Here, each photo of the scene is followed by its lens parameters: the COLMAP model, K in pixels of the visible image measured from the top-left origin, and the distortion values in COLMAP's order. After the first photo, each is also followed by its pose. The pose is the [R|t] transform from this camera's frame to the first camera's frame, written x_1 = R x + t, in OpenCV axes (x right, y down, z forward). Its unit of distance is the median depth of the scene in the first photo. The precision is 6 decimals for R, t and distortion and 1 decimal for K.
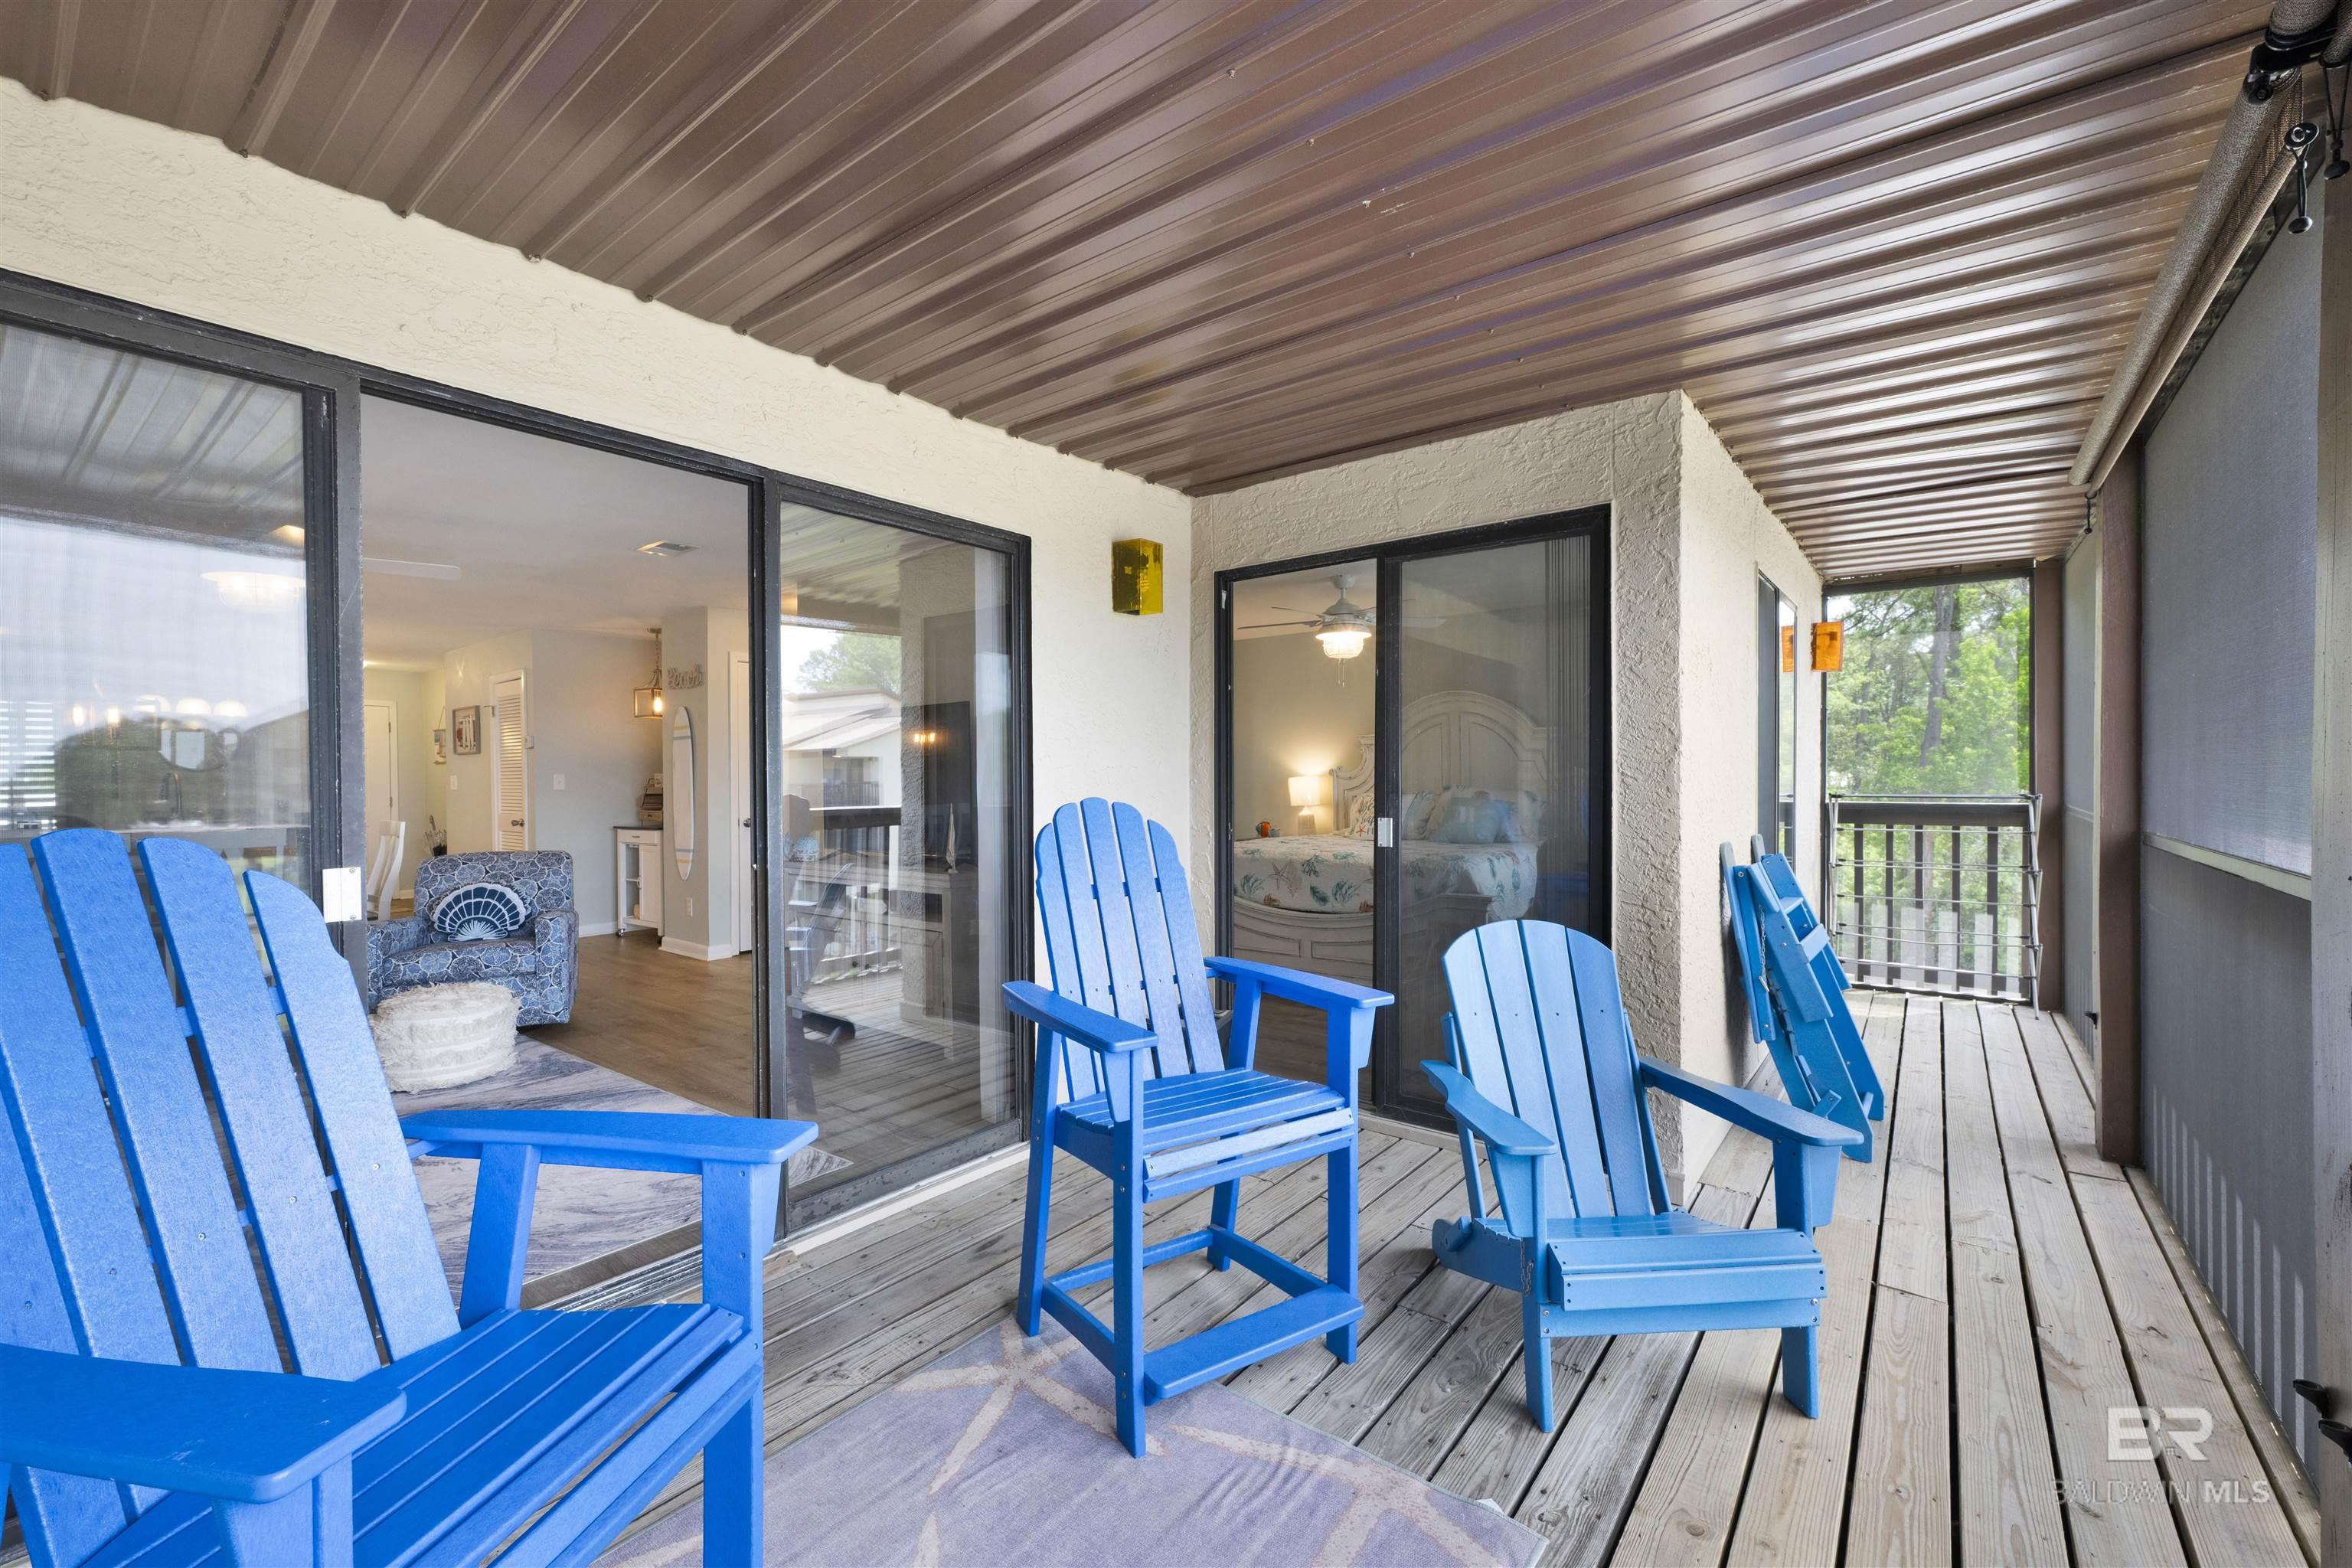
lens RADIAL K [[963.3, 0, 1187.8], [0, 963.3, 796.4], [0, 0, 1]] dist [-0.008030, -0.000113]
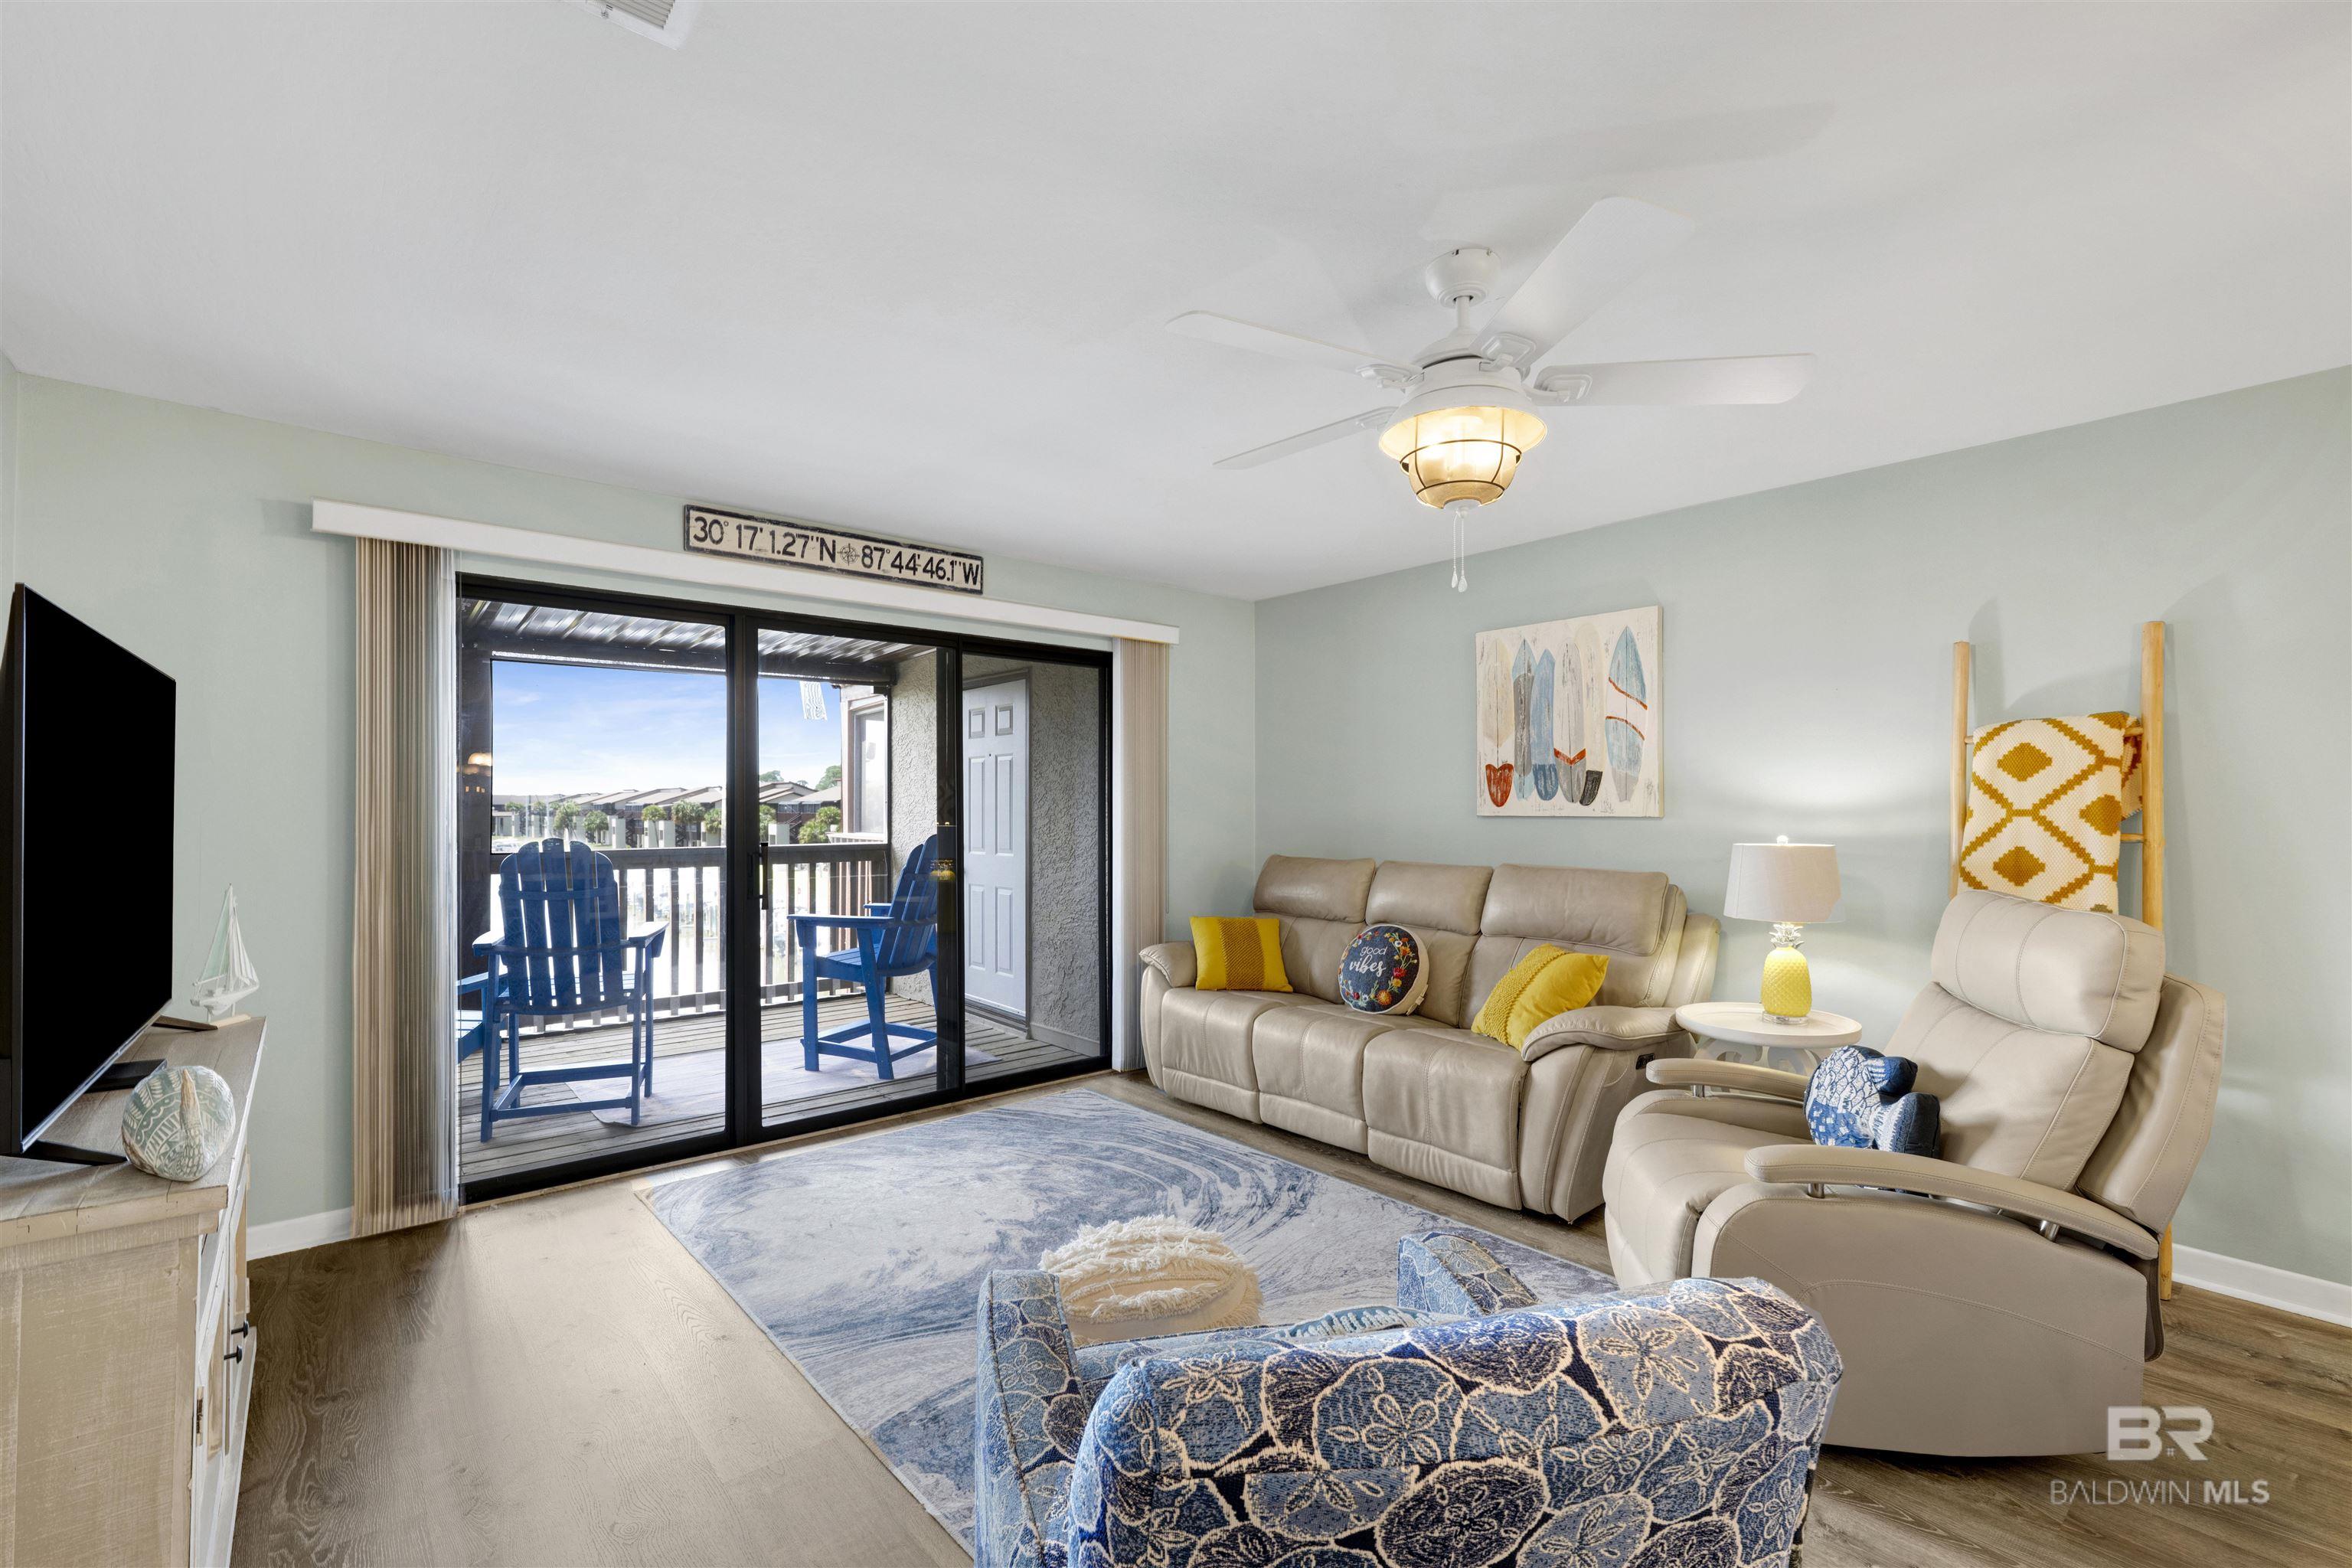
lens RADIAL K [[1013.3, 0, 1169.1], [0, 1013.3, 808.1], [0, 0, 1]] dist [-0.000989, 0.000631]
pose [[-0.975540, 0.009819, 0.219601, -0.745441], [0.014811, 0.999668, 0.021100, -0.034339], [-0.219321, 0.023836, -0.975362, 1.240066]]
